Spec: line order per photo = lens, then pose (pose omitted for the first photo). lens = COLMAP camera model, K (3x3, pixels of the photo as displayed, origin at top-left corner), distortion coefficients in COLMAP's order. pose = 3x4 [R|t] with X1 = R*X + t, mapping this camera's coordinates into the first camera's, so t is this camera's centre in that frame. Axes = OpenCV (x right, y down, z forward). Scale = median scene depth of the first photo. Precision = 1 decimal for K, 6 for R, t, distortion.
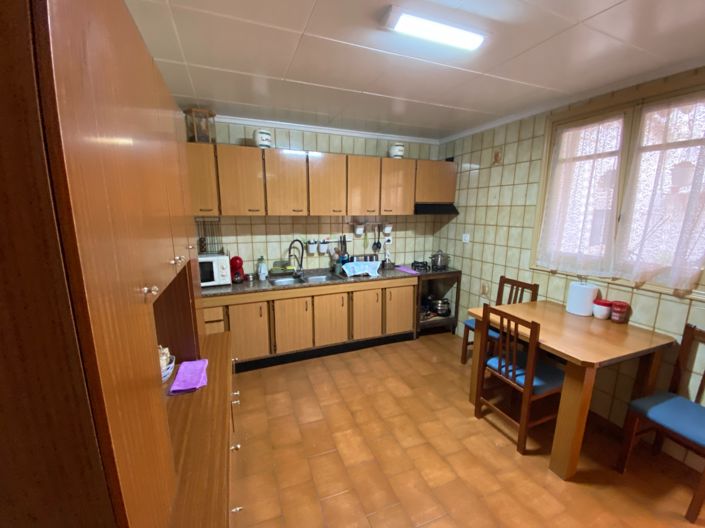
lens RADIAL K [[289.5, 0, 344.2], [0, 289.5, 264.1], [0, 0, 1]] dist [0.059166, -0.037349]
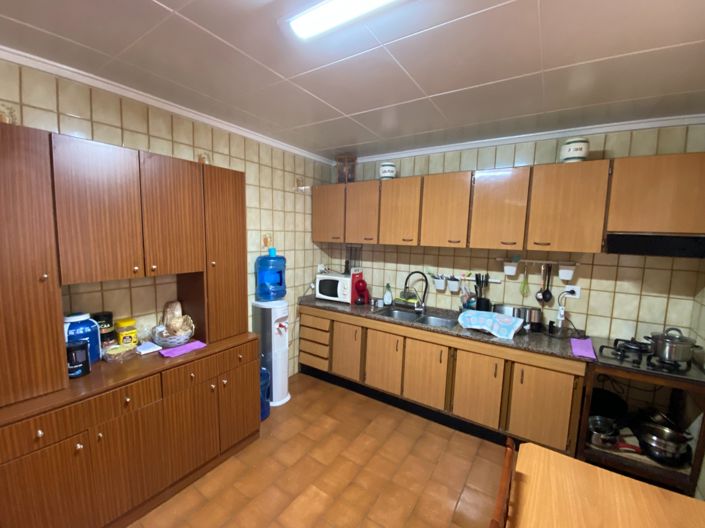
lens RADIAL K [[289.5, 0, 344.2], [0, 289.5, 264.1], [0, 0, 1]] dist [0.059166, -0.037349]
pose [[0.588079, 0.099001, -0.802721, 0.440465], [-0.166284, 0.986078, -0.000206, -0.070584], [0.791525, 0.133600, 0.596354, 0.282174]]
